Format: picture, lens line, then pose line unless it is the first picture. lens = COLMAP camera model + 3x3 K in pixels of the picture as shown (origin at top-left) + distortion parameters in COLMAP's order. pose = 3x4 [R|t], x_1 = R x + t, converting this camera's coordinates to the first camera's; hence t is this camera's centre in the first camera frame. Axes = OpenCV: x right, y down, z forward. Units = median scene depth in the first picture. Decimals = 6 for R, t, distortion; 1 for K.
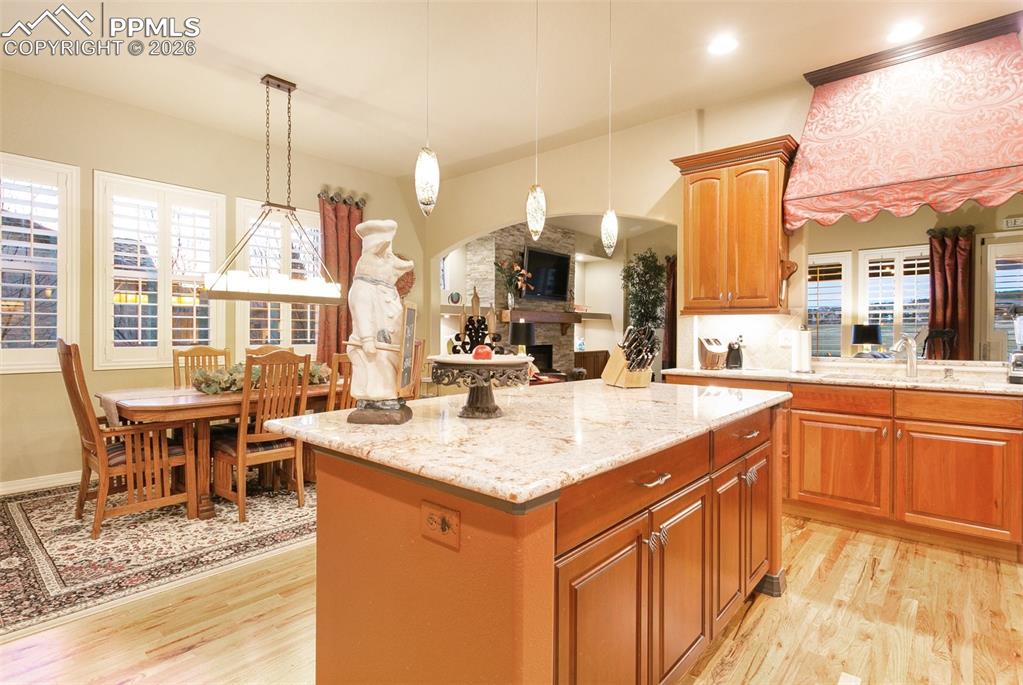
lens RADIAL K [[511.7, 0, 507.8], [0, 511.7, 331.7], [0, 0, 1]] dist [-0.002487, 0.000698]
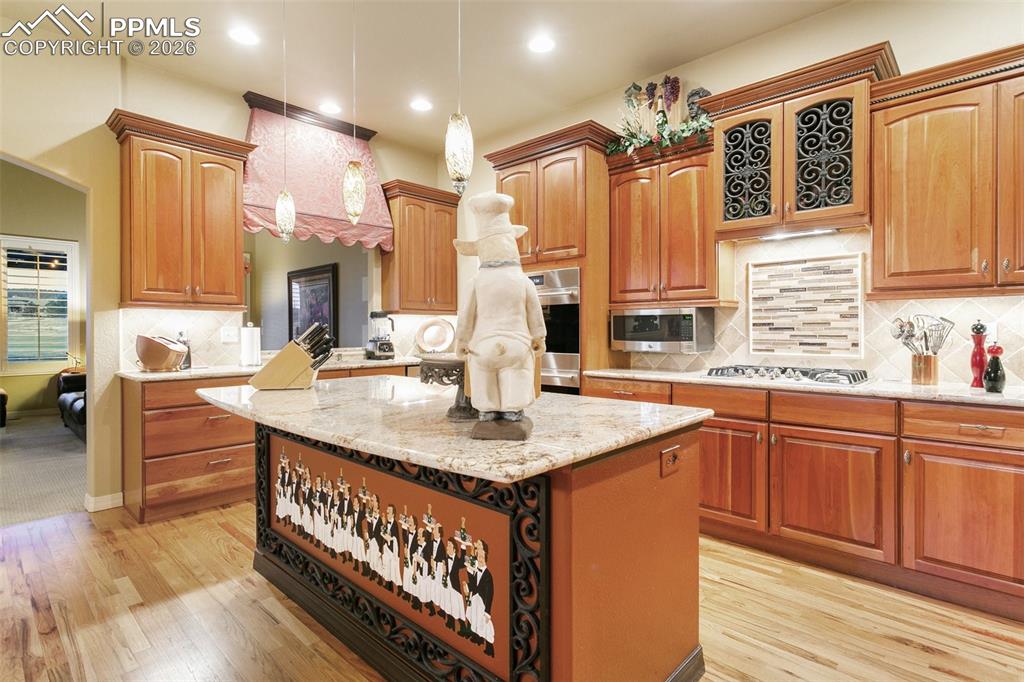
lens RADIAL K [[512.2, 0, 511.3], [0, 512.2, 331.8], [0, 0, 1]] dist [-0.002487, 0.000698]
pose [[0.037520, -0.007331, 0.999269, -0.490938], [0.002053, 0.999972, 0.007259, 0.000686], [-0.999294, 0.001779, 0.037534, 0.402544]]
